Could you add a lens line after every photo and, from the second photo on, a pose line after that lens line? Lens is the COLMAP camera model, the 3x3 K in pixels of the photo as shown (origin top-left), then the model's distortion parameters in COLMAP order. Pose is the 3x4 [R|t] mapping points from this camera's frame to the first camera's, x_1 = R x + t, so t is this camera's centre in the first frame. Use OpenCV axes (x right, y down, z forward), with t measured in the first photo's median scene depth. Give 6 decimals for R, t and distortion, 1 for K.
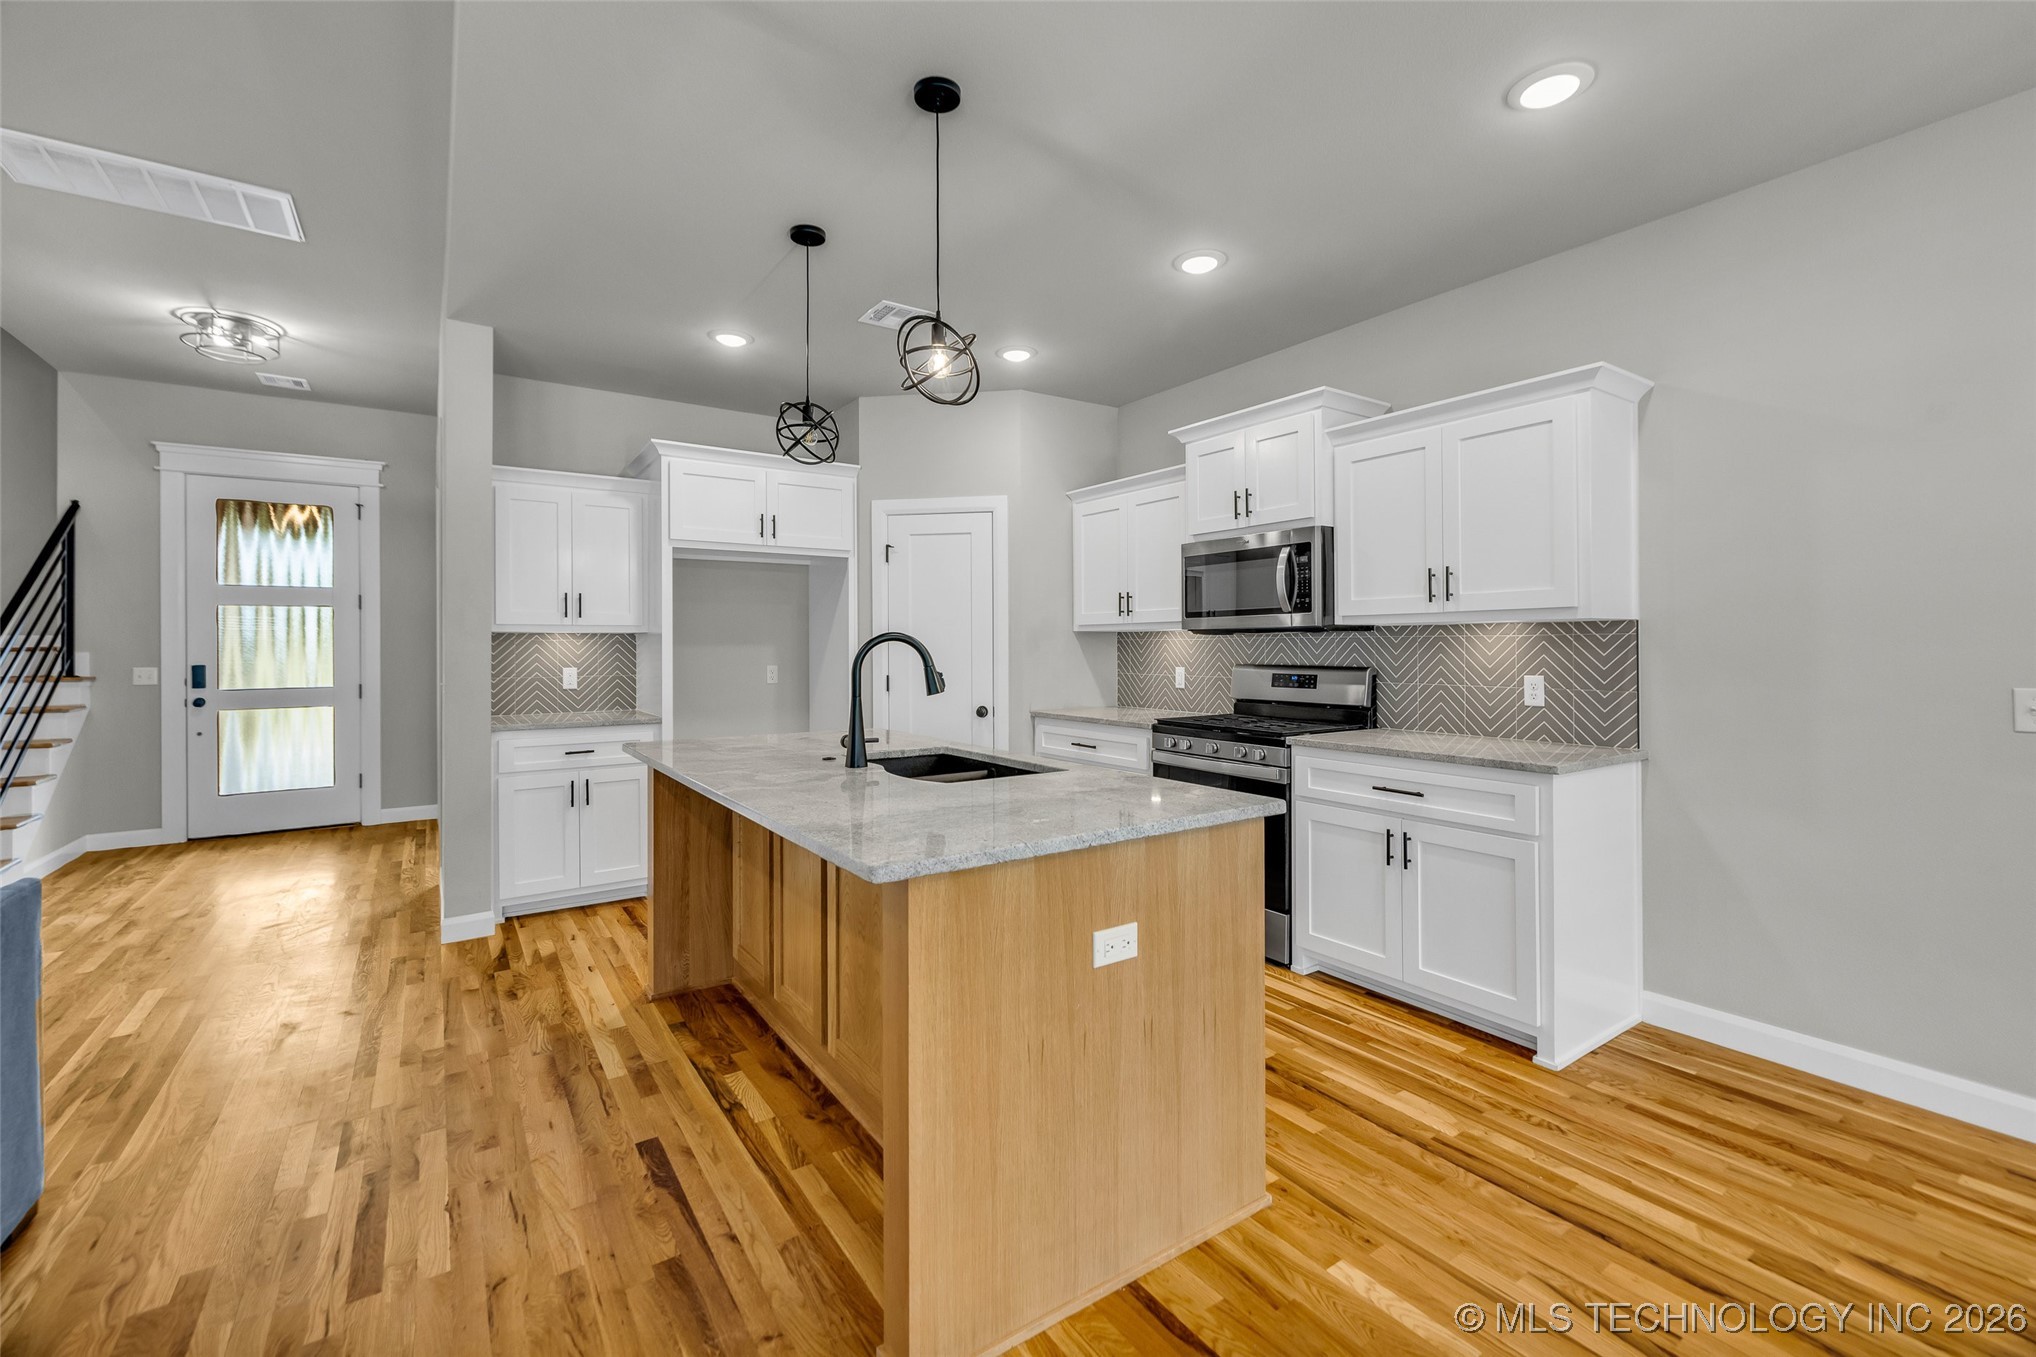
lens RADIAL K [[855.7, 0, 1020.1], [0, 855.7, 640.6], [0, 0, 1]] dist [-0.000307, -0.000668]
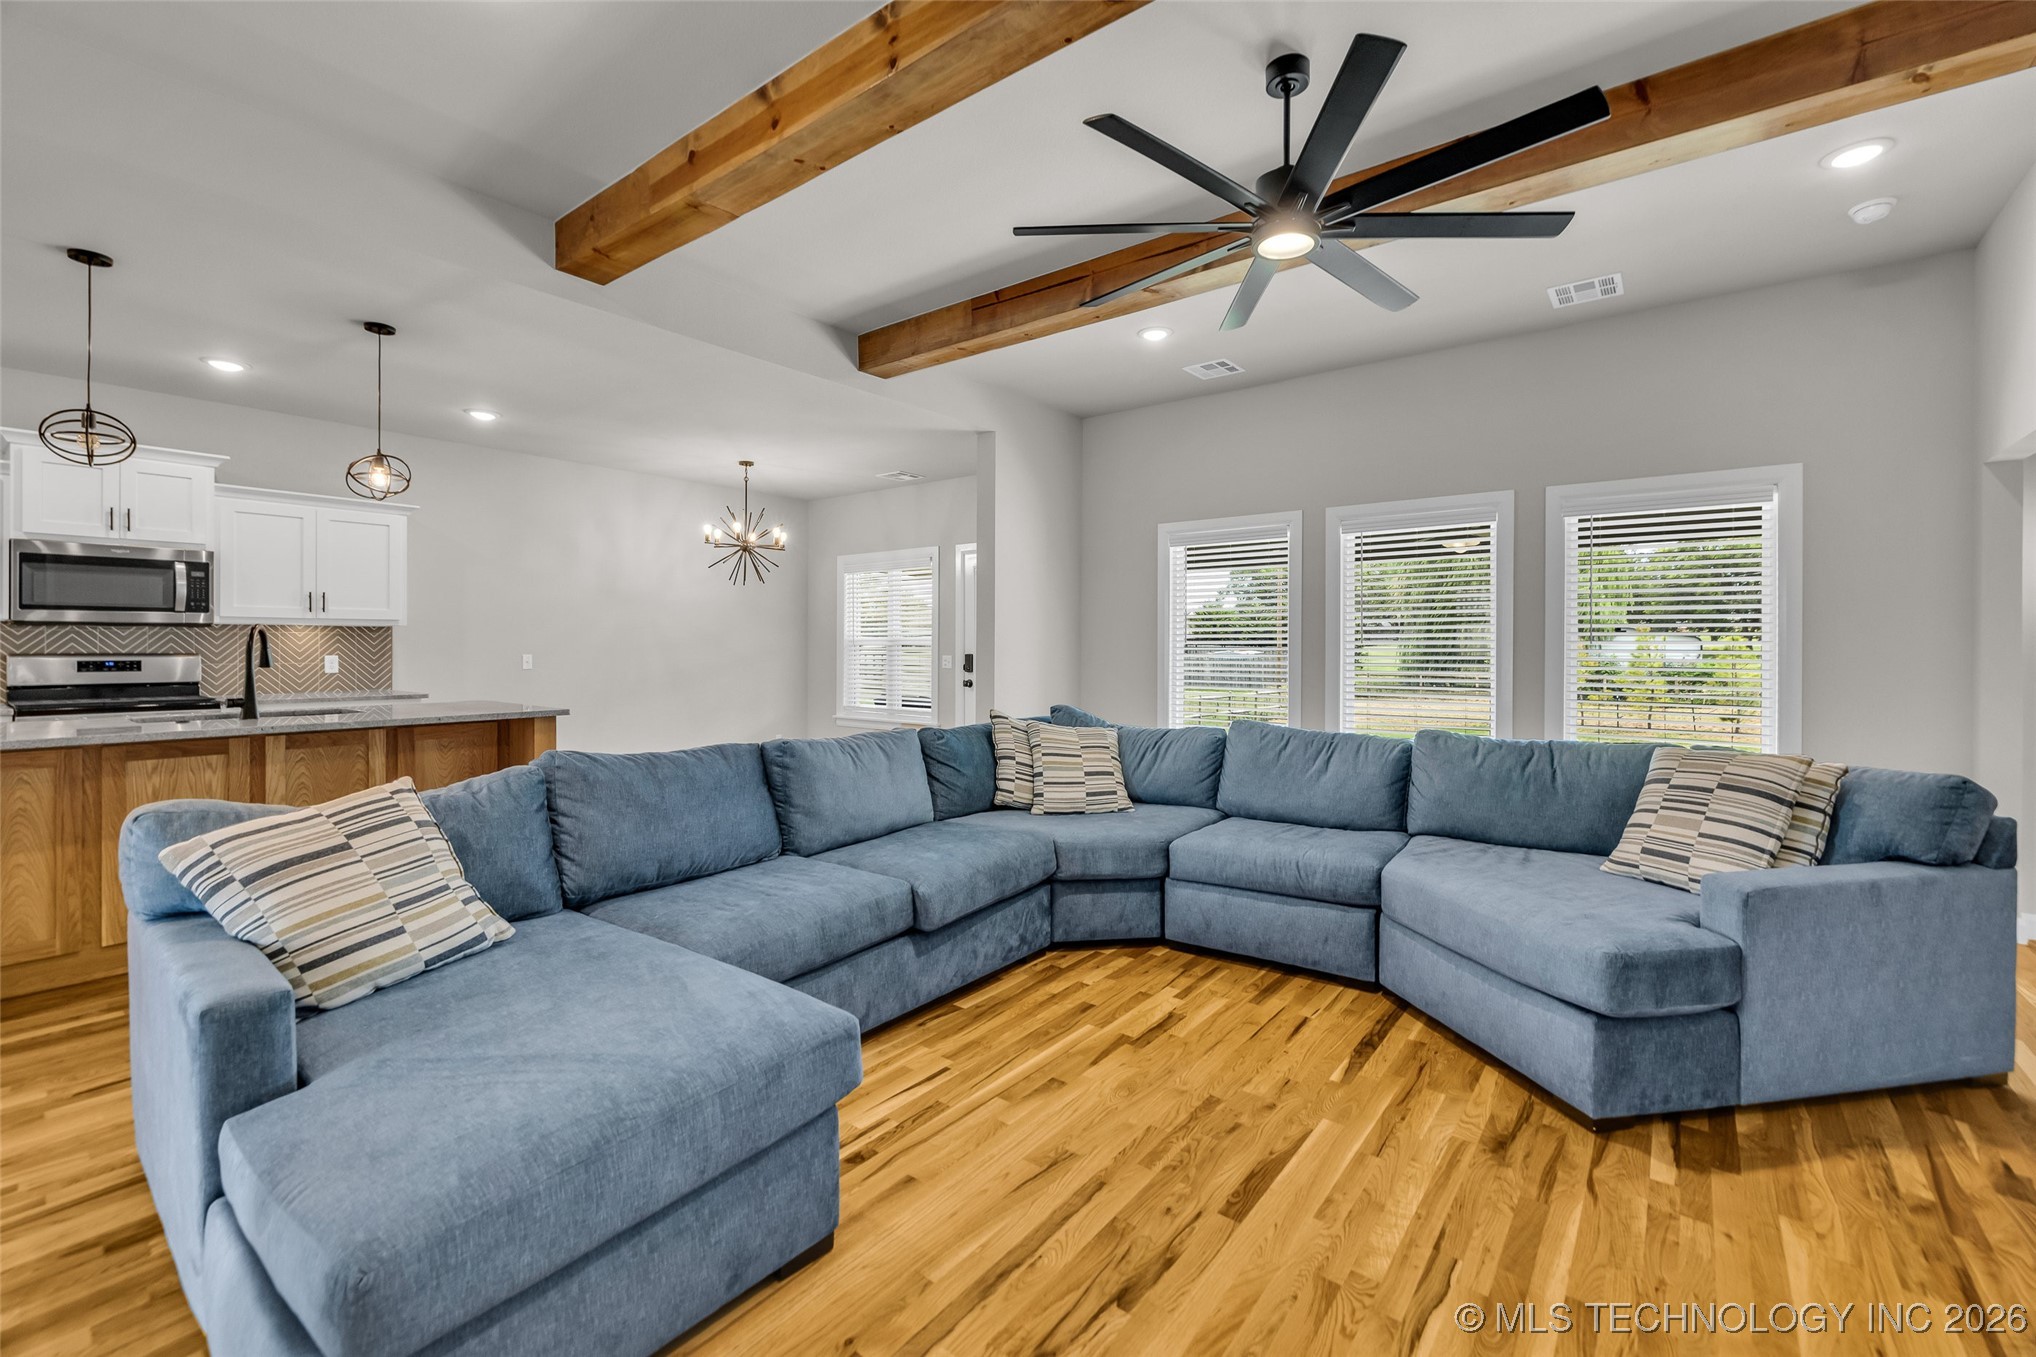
lens RADIAL K [[855.7, 0, 1020.3], [0, 855.7, 648.8], [0, 0, 1]] dist [-0.000307, -0.000668]
pose [[-0.303219, -0.000193, 0.952921, -1.208991], [-0.007564, 0.999969, -0.002204, 0.015544], [-0.952891, -0.007877, -0.303211, 0.138723]]
